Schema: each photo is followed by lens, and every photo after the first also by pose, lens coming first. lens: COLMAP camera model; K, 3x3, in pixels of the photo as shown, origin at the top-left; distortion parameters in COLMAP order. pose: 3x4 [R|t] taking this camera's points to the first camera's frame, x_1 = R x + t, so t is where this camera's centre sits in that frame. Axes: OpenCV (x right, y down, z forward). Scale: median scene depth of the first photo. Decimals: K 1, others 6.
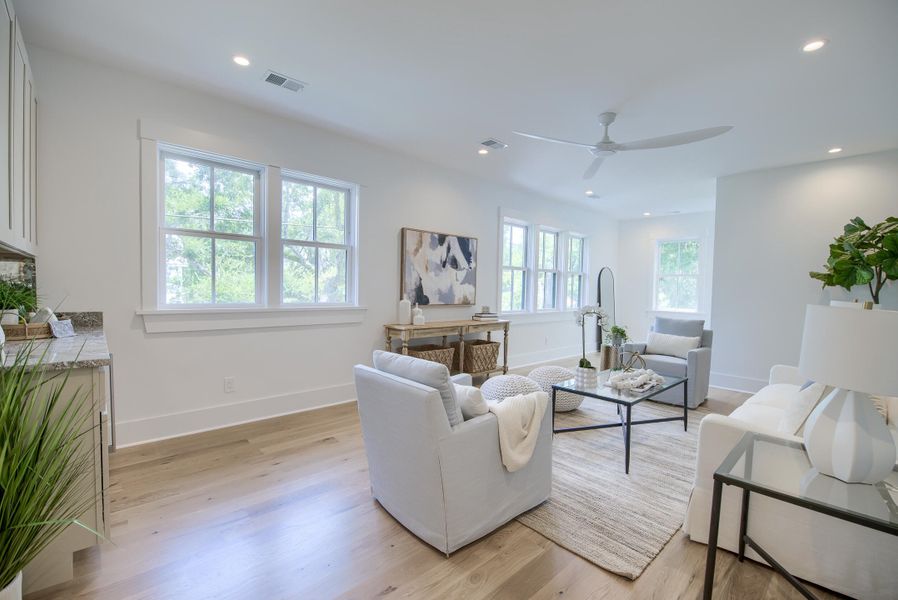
lens RADIAL K [[388.1, 0, 449.0], [0, 388.1, 300.0], [0, 0, 1]] dist [-0.000981, -0.000243]
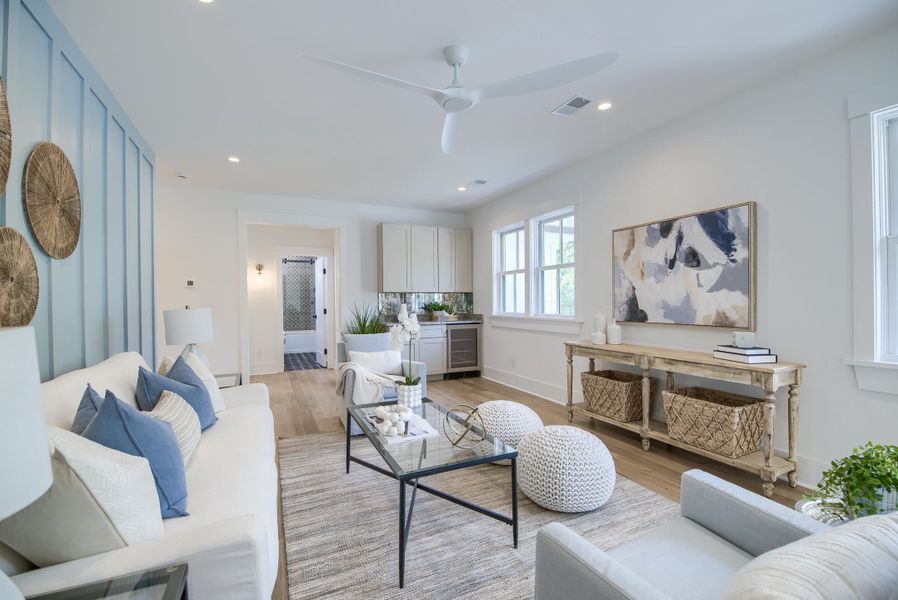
lens RADIAL K [[388.1, 0, 449.0], [0, 388.1, 300.0], [0, 0, 1]] dist [-0.000981, -0.000243]
pose [[-0.301406, -0.030183, -0.953018, 0.741117], [-0.040335, 0.999008, -0.018883, -0.001072], [0.952643, 0.032748, -0.302324, 0.838249]]
